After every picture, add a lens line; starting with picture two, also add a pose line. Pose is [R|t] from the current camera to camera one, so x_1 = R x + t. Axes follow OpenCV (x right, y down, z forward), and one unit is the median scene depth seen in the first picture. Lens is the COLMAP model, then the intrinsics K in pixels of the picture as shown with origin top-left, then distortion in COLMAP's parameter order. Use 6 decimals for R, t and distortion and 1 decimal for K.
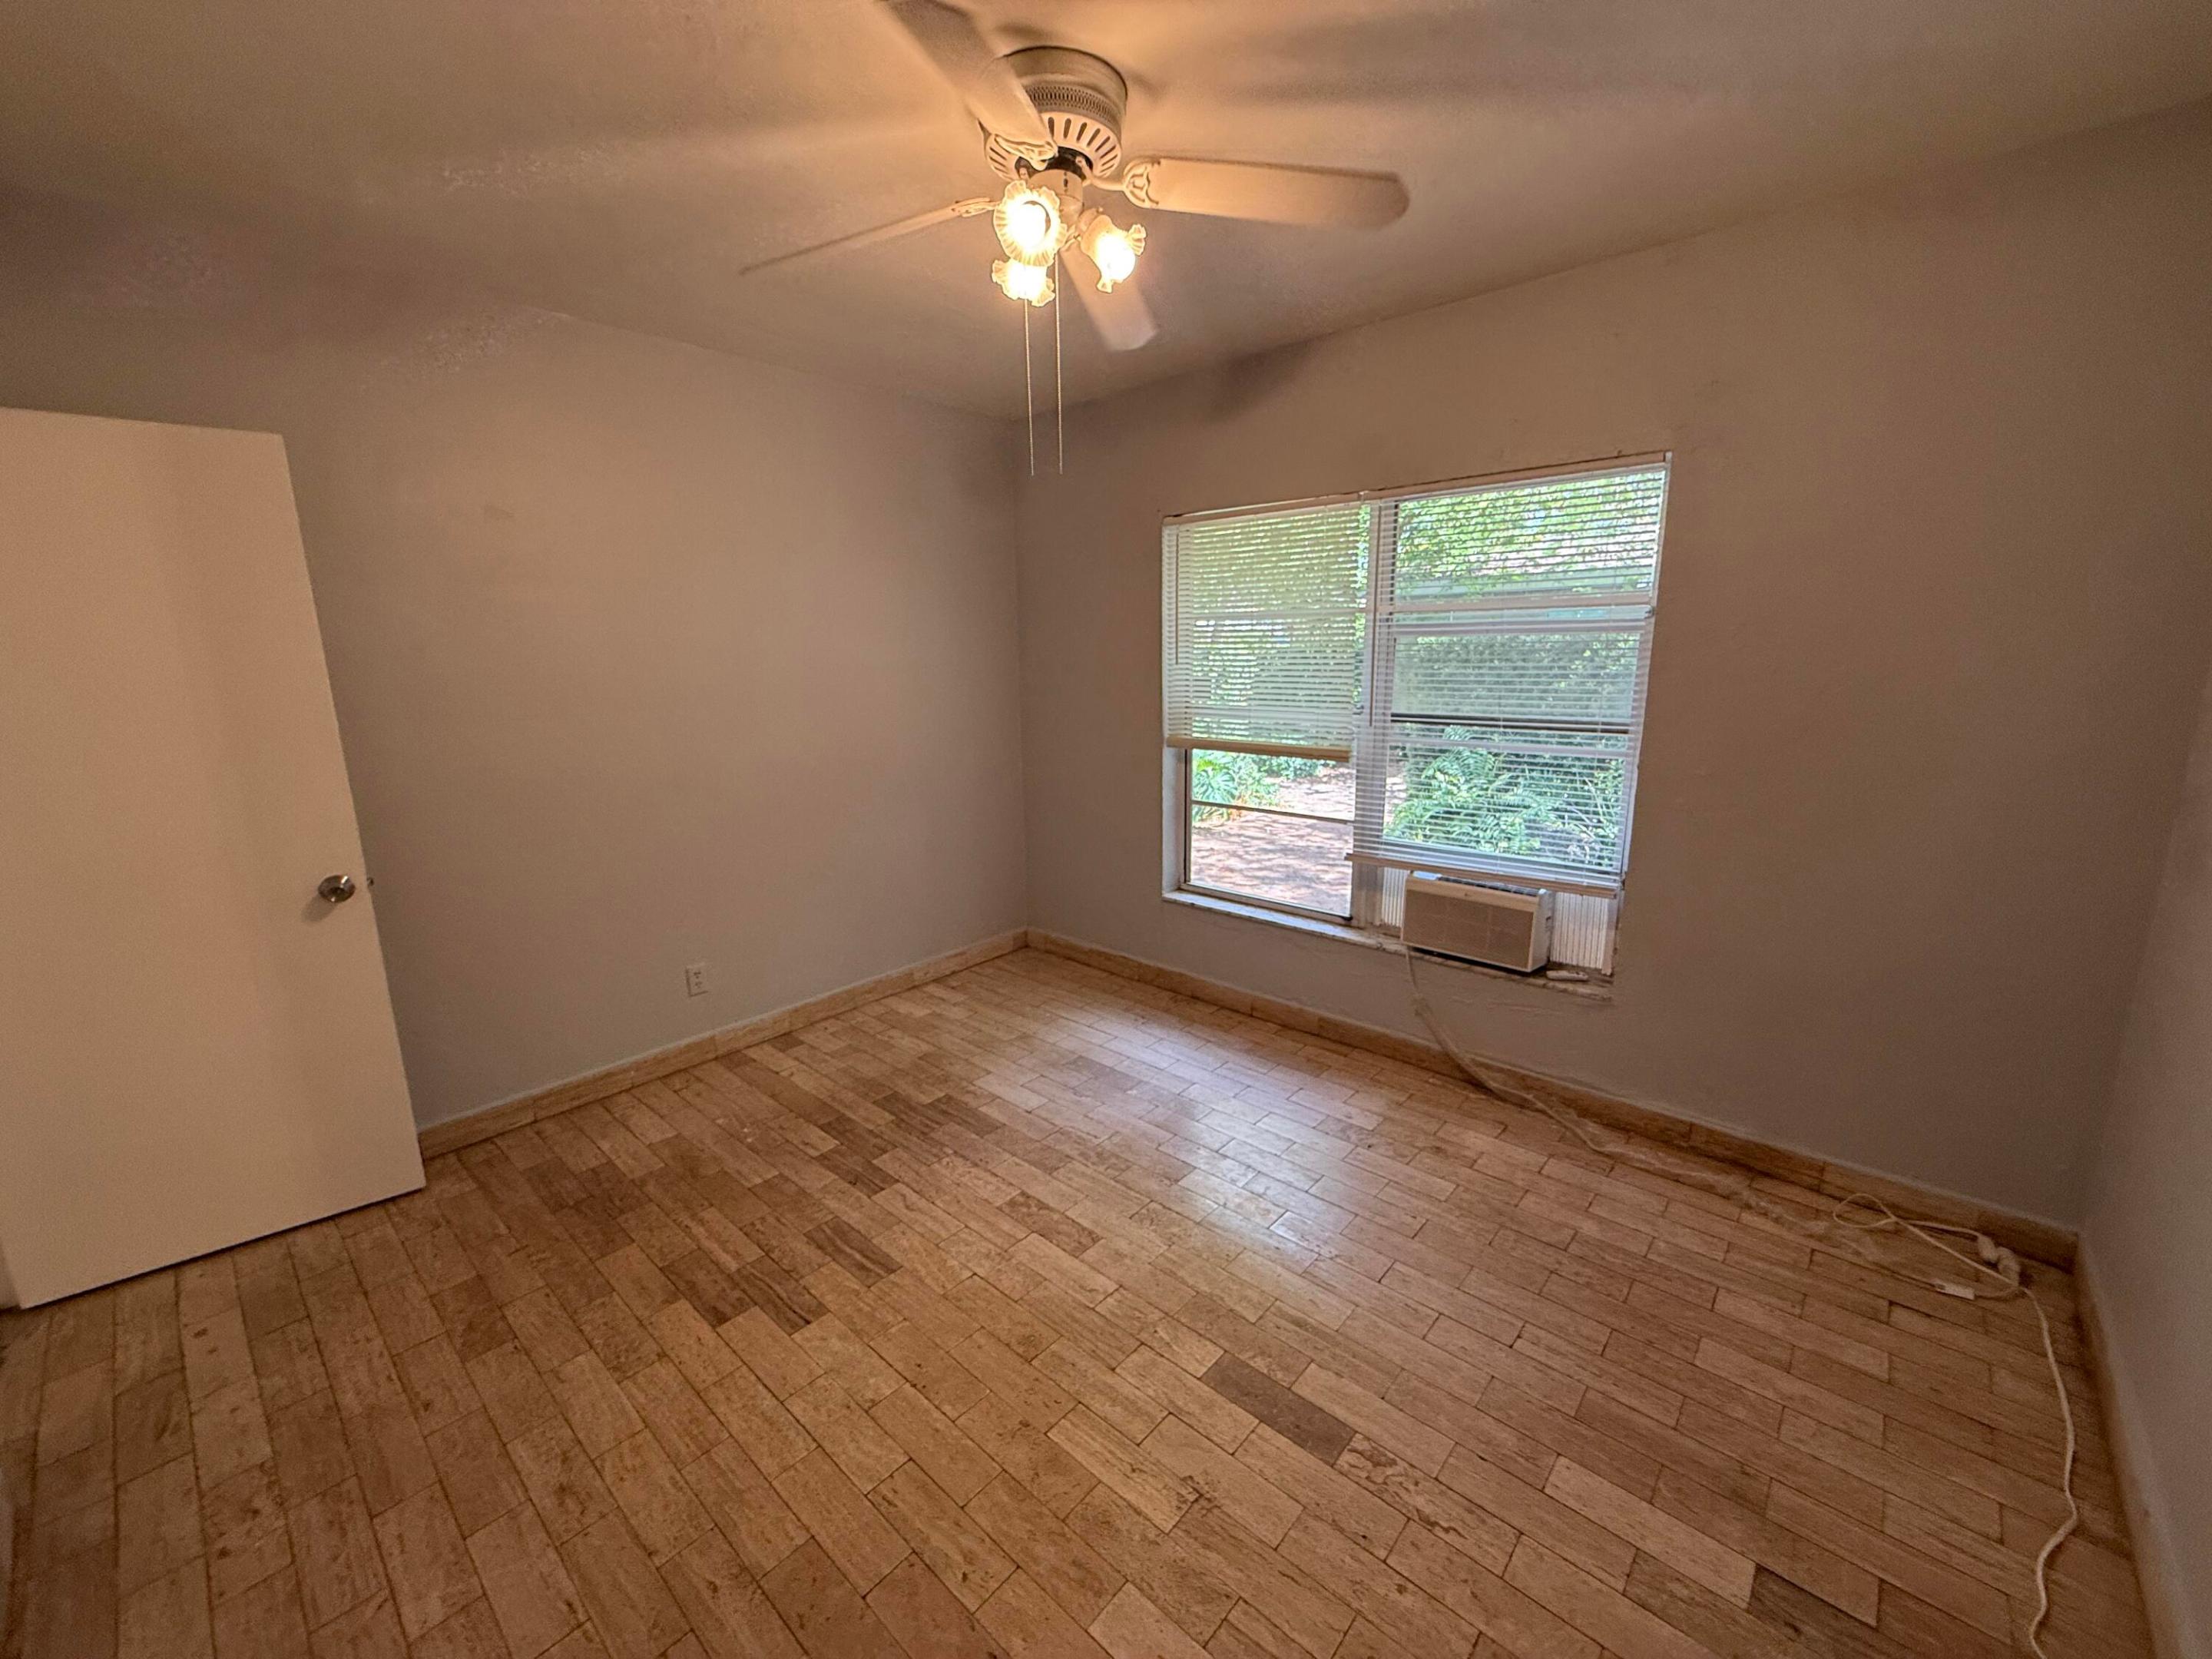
lens RADIAL K [[882.7, 0, 1102.0], [0, 882.7, 831.8], [0, 0, 1]] dist [-0.001320, 0.000135]
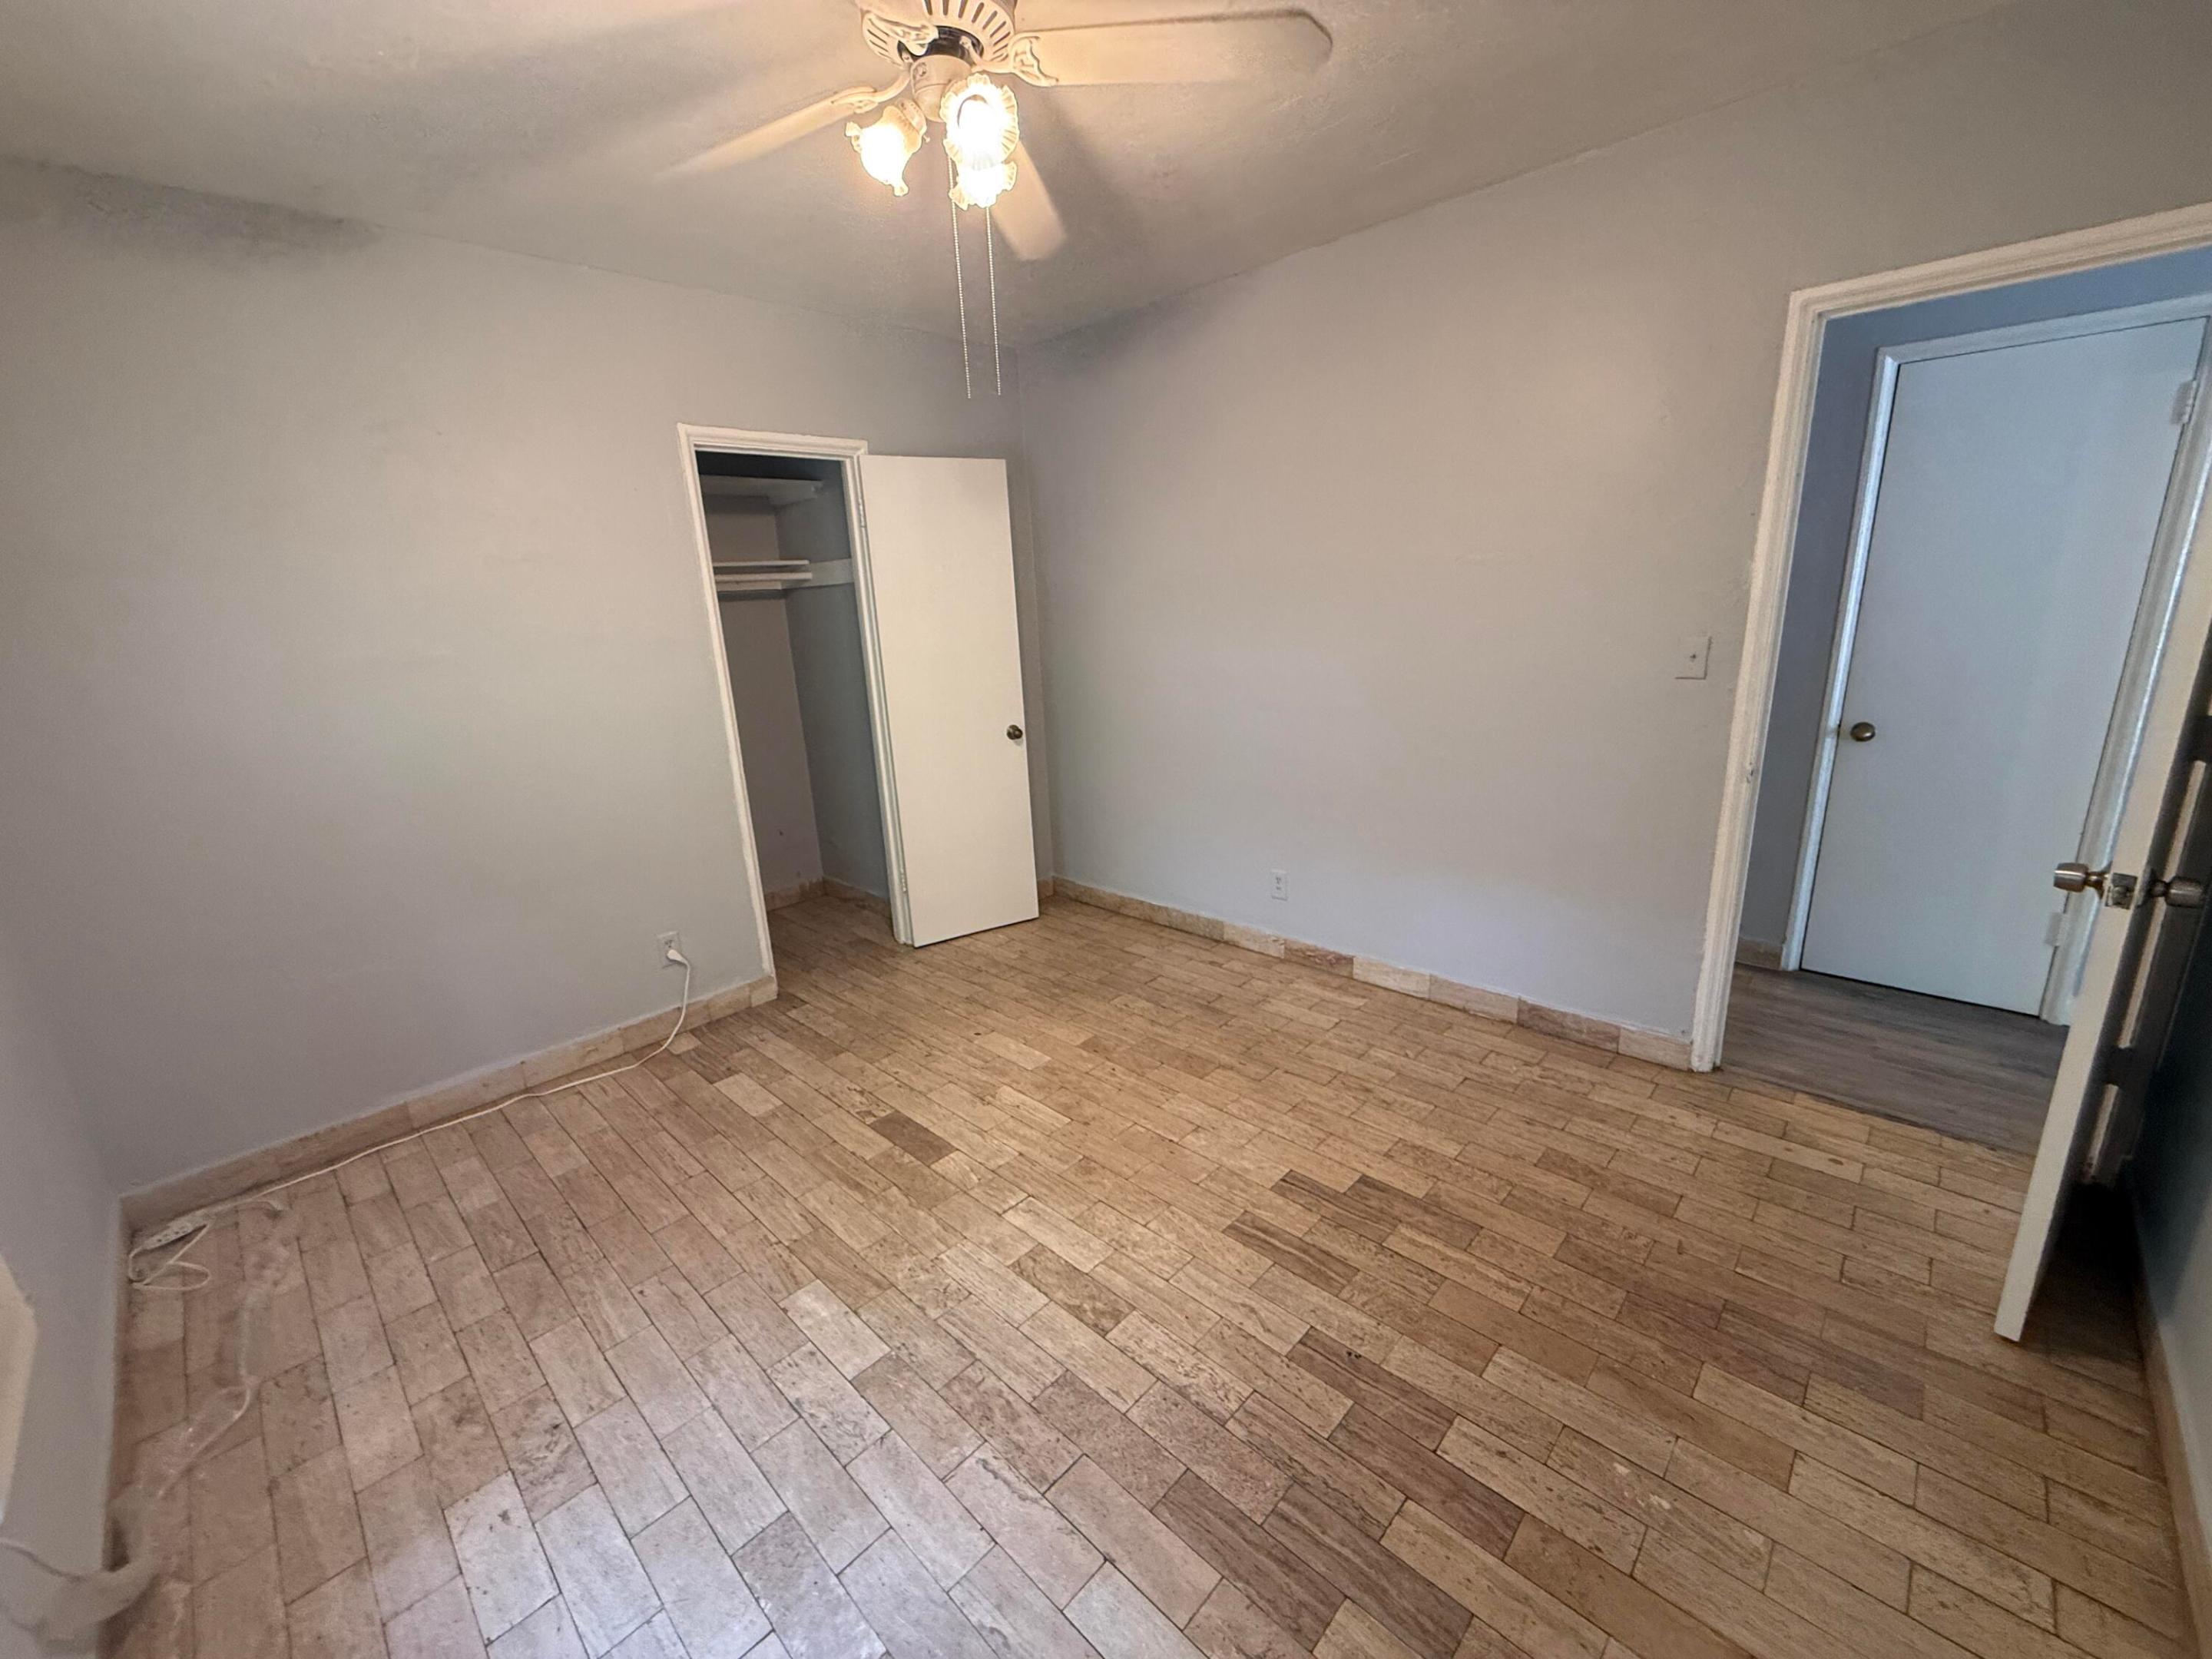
lens RADIAL K [[882.7, 0, 1104.0], [0, 882.7, 829.5], [0, 0, 1]] dist [-0.001320, 0.000135]
pose [[-0.997378, 0.058726, 0.042283, -0.156891], [0.071487, 0.890299, 0.449730, -0.317717], [-0.011234, 0.451574, -0.892163, 1.581837]]
